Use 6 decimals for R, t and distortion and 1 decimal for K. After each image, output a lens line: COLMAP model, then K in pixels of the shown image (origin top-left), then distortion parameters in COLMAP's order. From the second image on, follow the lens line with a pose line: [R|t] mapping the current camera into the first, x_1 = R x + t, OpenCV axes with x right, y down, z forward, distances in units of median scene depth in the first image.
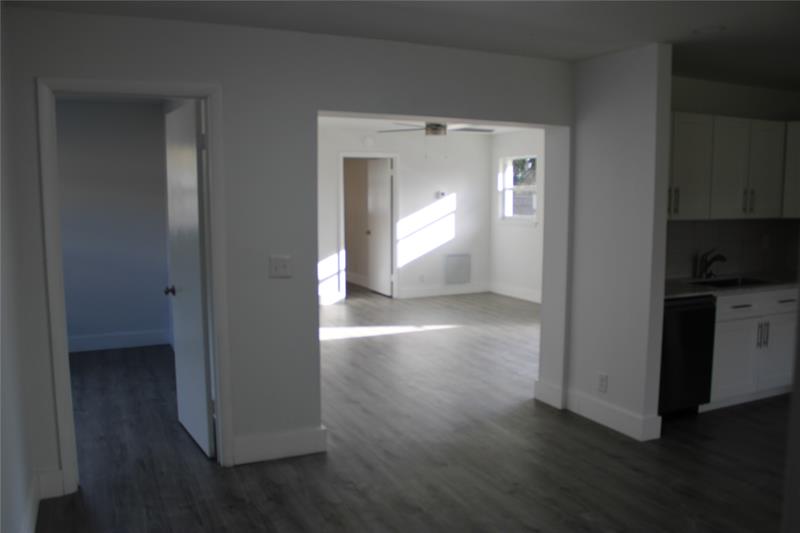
lens RADIAL K [[658.2, 0, 400.0], [0, 658.2, 266.5], [0, 0, 1]] dist [0.000896, 0.000028]
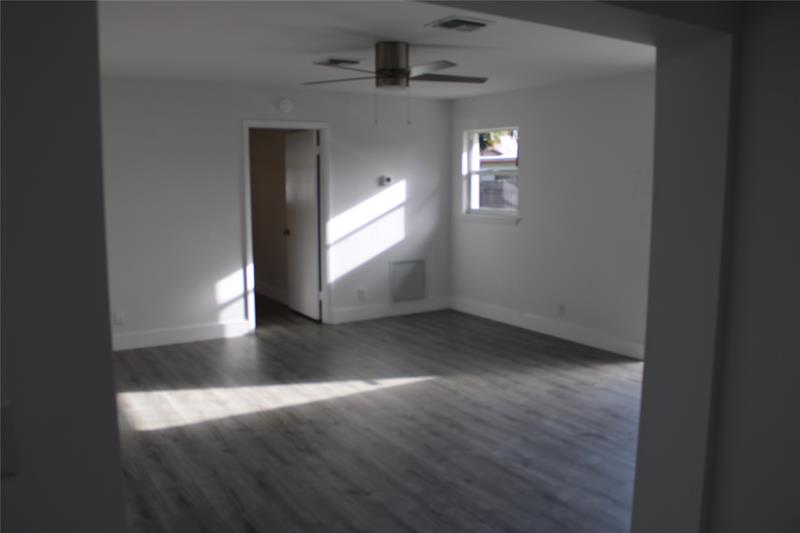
lens RADIAL K [[668.6, 0, 363.6], [0, 668.6, 267.3], [0, 0, 1]] dist [-0.001841, 0.001280]
pose [[0.997796, -0.014422, 0.064765, -0.012298], [0.013018, 0.999672, 0.022040, -0.030323], [-0.065062, -0.021148, 0.997657, 0.262238]]
